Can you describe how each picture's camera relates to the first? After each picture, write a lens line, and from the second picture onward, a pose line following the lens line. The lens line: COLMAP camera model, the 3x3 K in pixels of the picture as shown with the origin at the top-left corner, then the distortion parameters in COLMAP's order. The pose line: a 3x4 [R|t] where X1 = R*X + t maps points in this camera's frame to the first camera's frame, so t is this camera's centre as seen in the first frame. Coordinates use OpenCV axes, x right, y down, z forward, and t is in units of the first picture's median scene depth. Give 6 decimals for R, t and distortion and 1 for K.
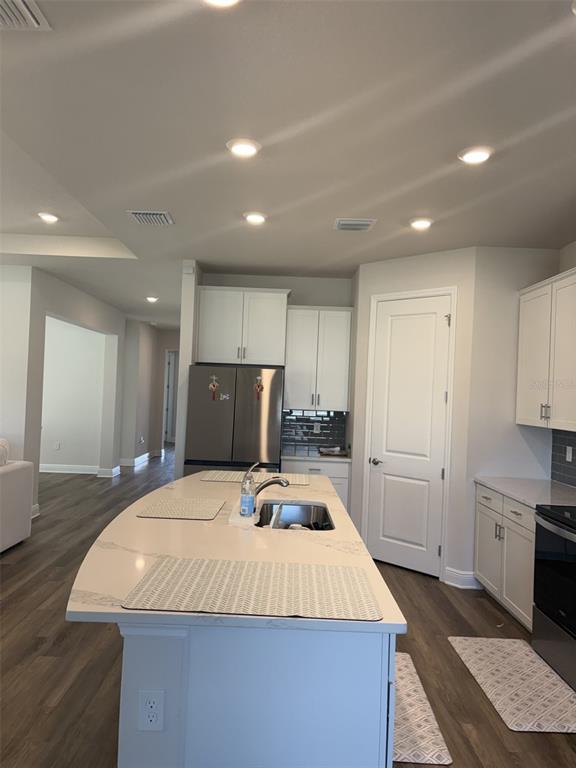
lens RADIAL K [[569.6, 0, 288.3], [0, 569.6, 381.3], [0, 0, 1]] dist [0.019206, -0.015676]
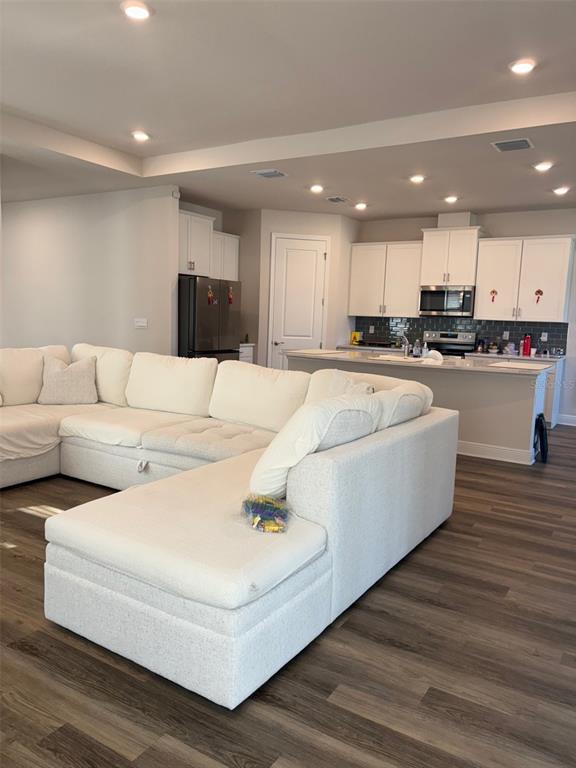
lens RADIAL K [[569.6, 0, 285.4], [0, 569.6, 386.8], [0, 0, 1]] dist [0.019206, -0.015676]
pose [[0.527774, -0.133285, 0.838862, -1.202143], [-0.029991, 0.984071, 0.175227, -0.016608], [-0.848855, -0.117639, 0.515370, 0.162543]]
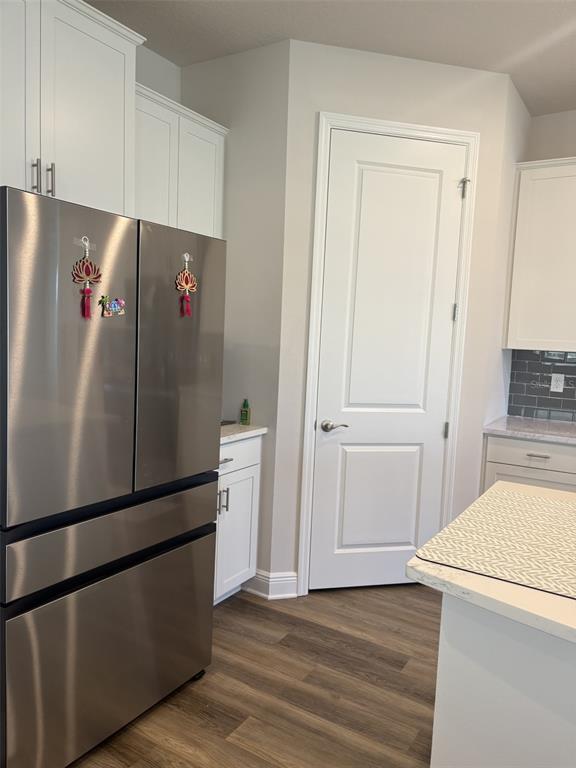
lens RADIAL K [[569.6, 0, 292.4], [0, 569.6, 384.5], [0, 0, 1]] dist [0.019206, -0.015676]
pose [[0.536984, -0.104301, 0.837120, -0.343411], [-0.037642, 0.988376, 0.147293, 0.019431], [-0.842752, -0.110605, 0.526816, 0.760661]]
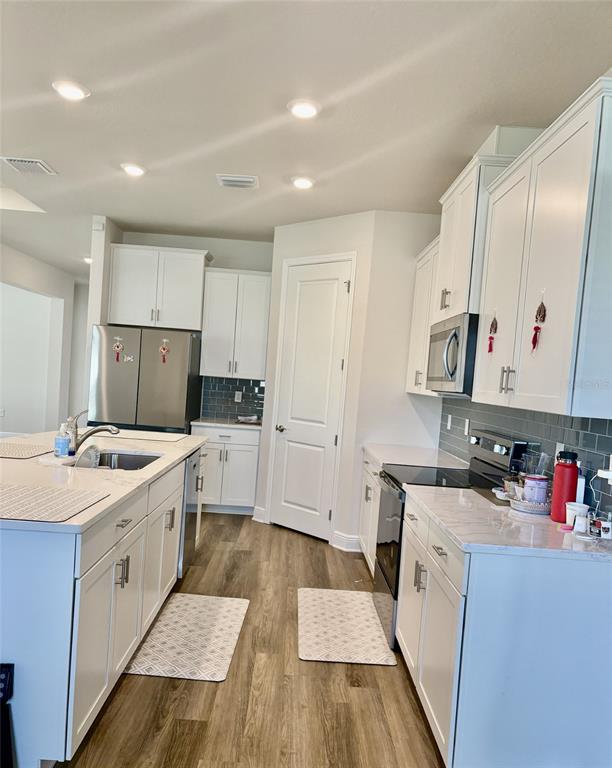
lens RADIAL K [[608.3, 0, 324.7], [0, 608.3, 412.0], [0, 0, 1]] dist [0.008029, -0.002823]
pose [[0.999294, 0.030621, 0.021778, 0.212253], [-0.032195, 0.996584, 0.076054, 0.029410], [-0.019375, -0.076701, 0.996866, -0.061300]]
